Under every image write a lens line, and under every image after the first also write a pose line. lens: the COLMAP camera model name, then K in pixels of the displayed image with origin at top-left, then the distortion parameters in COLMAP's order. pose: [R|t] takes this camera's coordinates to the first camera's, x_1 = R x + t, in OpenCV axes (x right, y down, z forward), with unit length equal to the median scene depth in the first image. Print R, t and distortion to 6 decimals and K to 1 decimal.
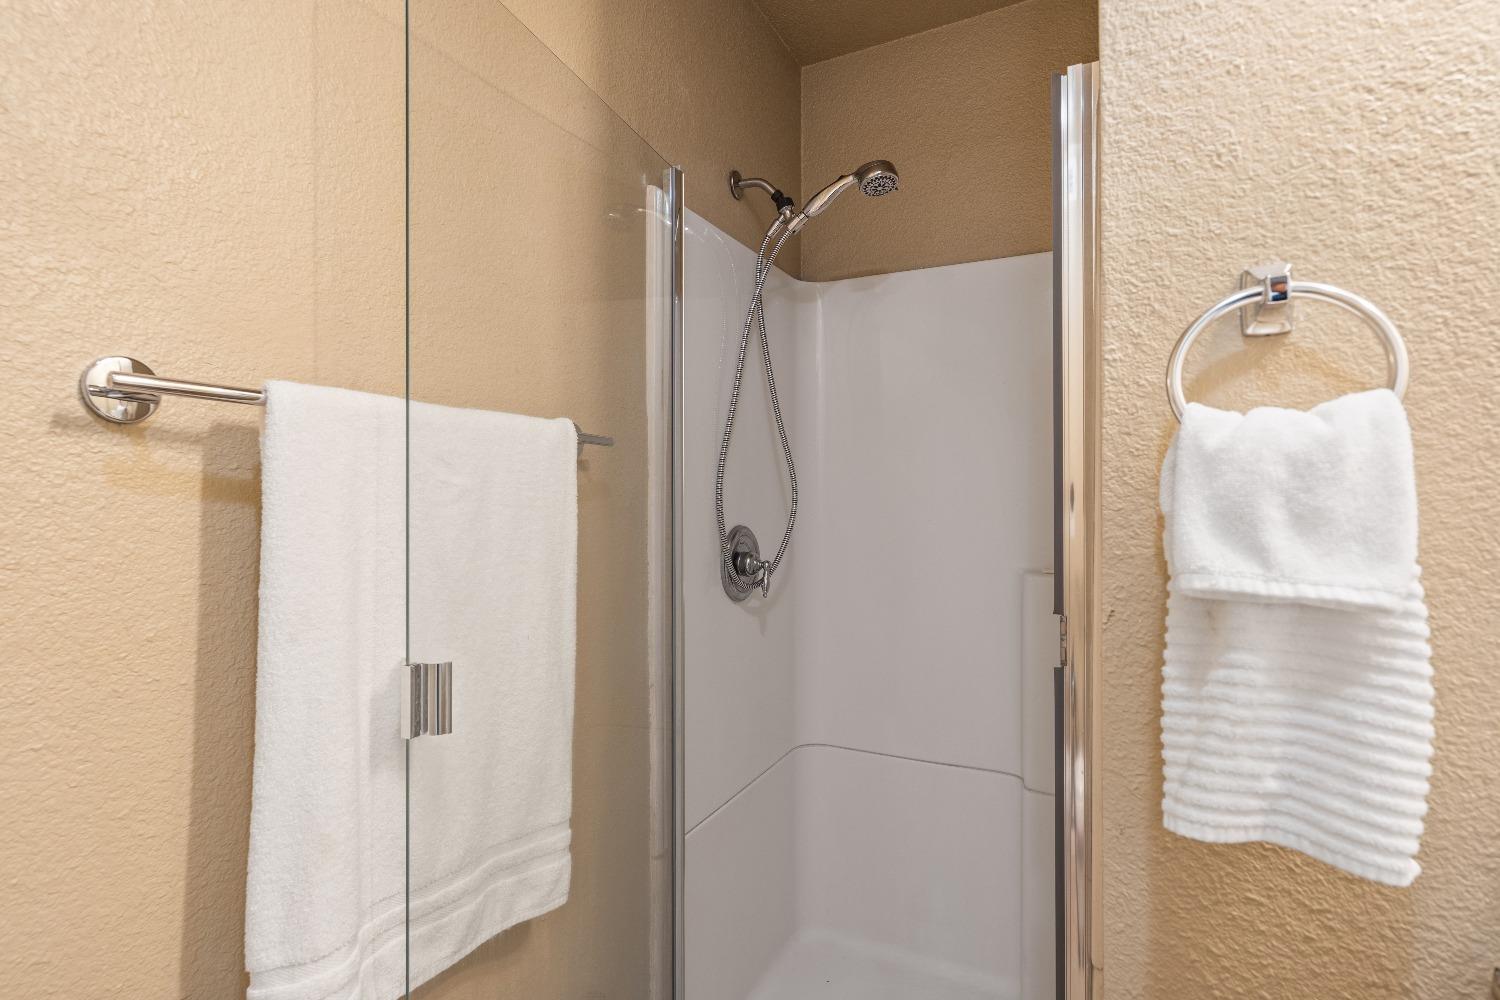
lens RADIAL K [[718.8, 0, 743.3], [0, 718.8, 490.4], [0, 0, 1]] dist [-0.002955, -0.001157]
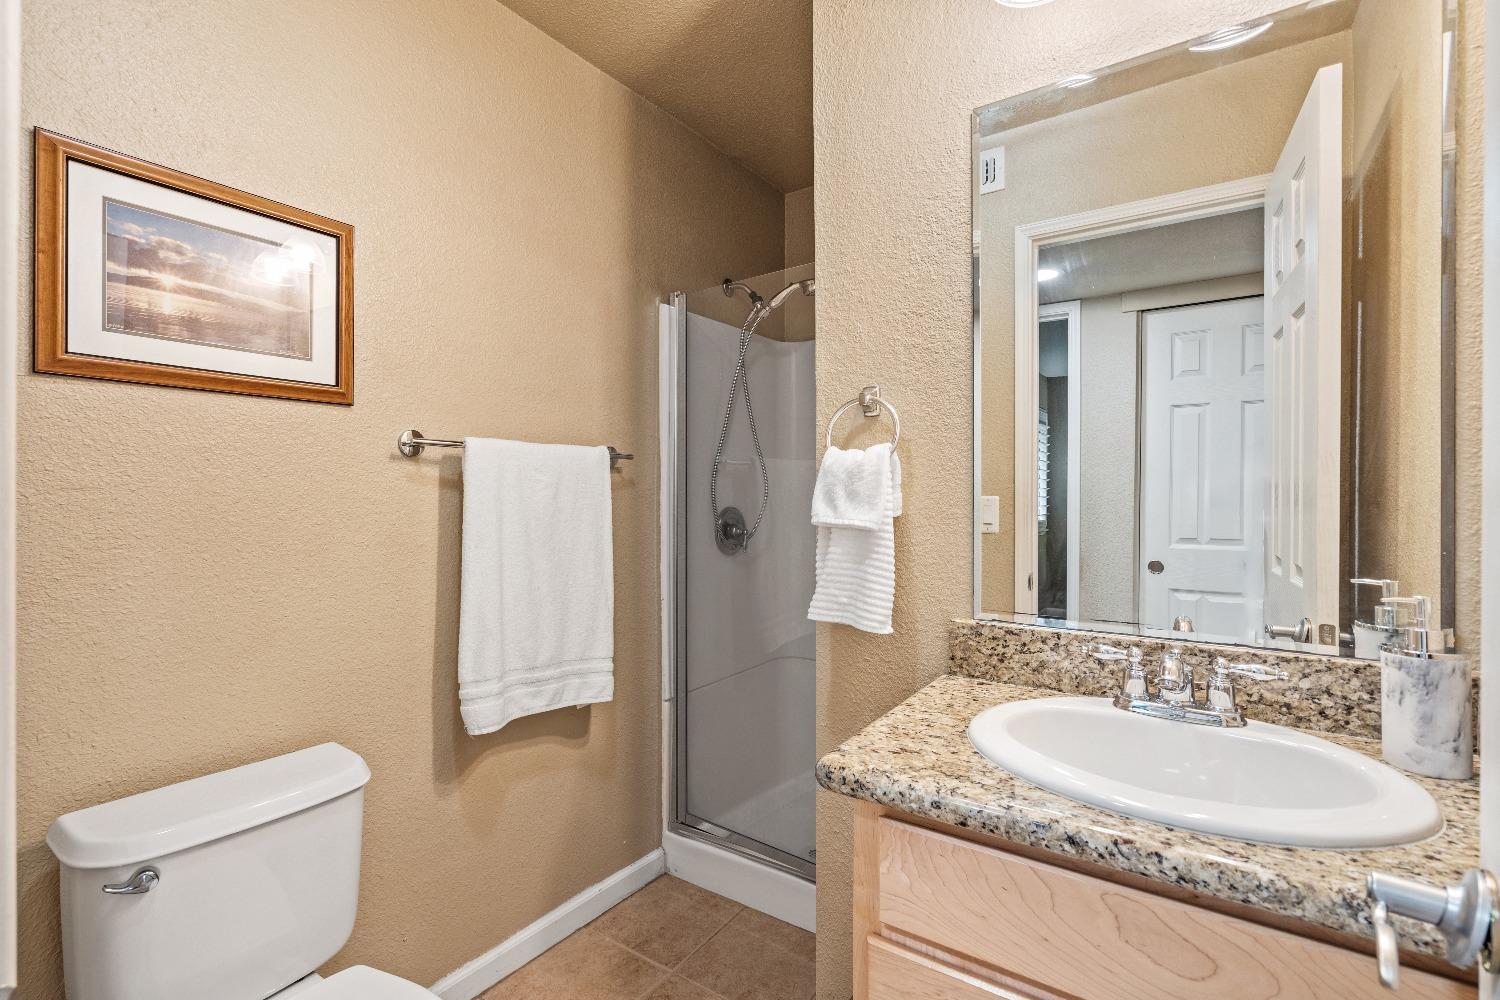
lens RADIAL K [[688.3, 0, 755.5], [0, 688.3, 500.1], [0, 0, 1]] dist [-0.005461, 0.003901]
pose [[0.991187, 0.002449, -0.132446, 0.598932], [0.000158, 0.999807, 0.019670, 0.009445], [0.132469, -0.019517, 0.990995, -1.147170]]
